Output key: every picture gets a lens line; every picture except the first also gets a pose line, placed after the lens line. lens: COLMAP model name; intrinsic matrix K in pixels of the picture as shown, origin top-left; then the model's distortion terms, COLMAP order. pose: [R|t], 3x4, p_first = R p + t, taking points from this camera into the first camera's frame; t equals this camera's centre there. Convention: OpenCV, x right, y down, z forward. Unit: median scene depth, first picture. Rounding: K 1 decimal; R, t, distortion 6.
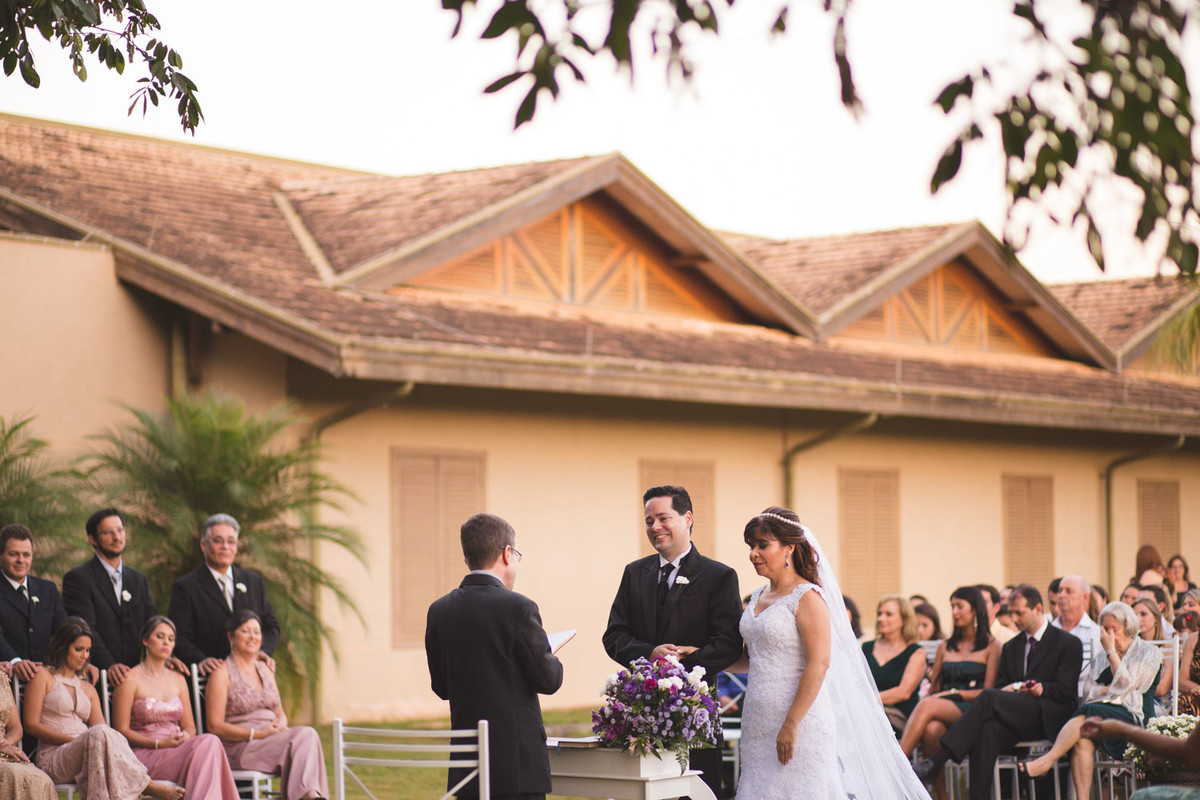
lens RADIAL K [[3064.0, 0, 600.0], [0, 3064.0, 400.0], [0, 0, 1]] dist [-0.011435, -0.336906]
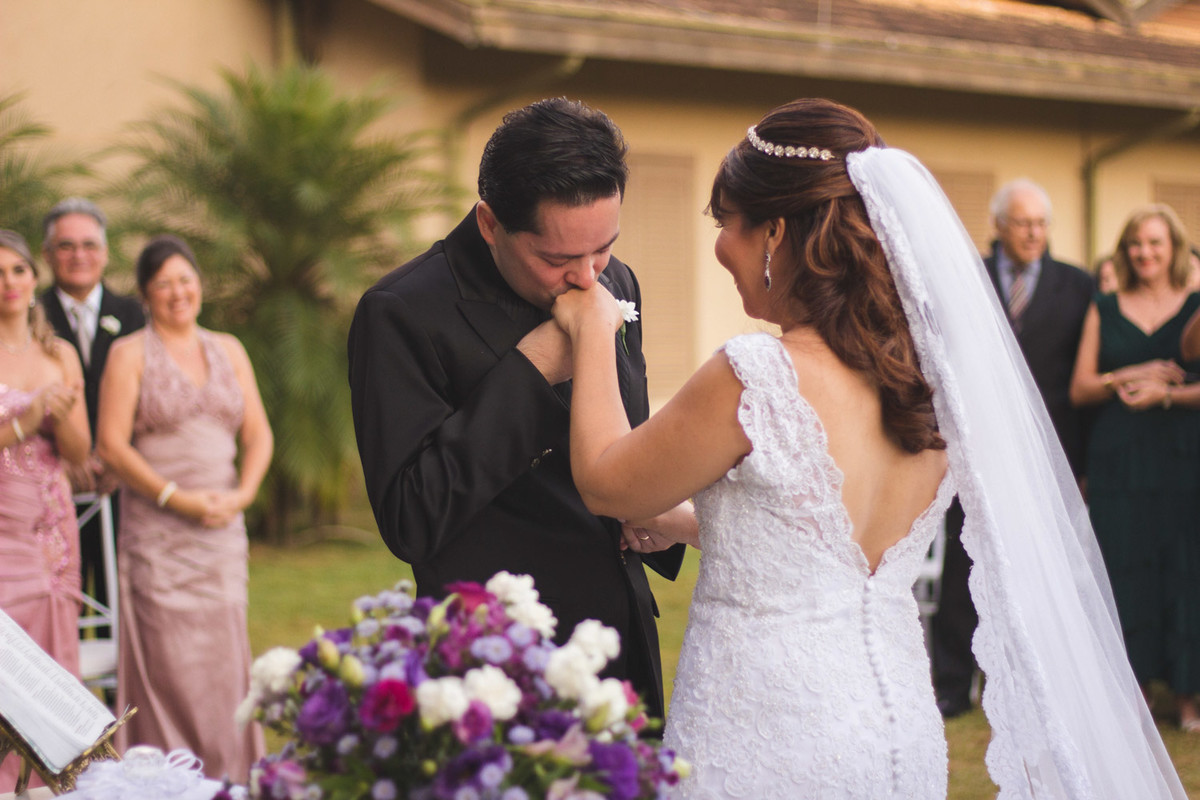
lens RADIAL K [[2744.7, 0, 600.0], [0, 2744.7, 400.0], [0, 0, 1]] dist [-0.009524, 0.131892]
pose [[0.992611, 0.004926, -0.121242, 0.026167], [0.005830, 0.996086, 0.088195, 0.019189], [0.121202, -0.088250, 0.988697, 0.320232]]
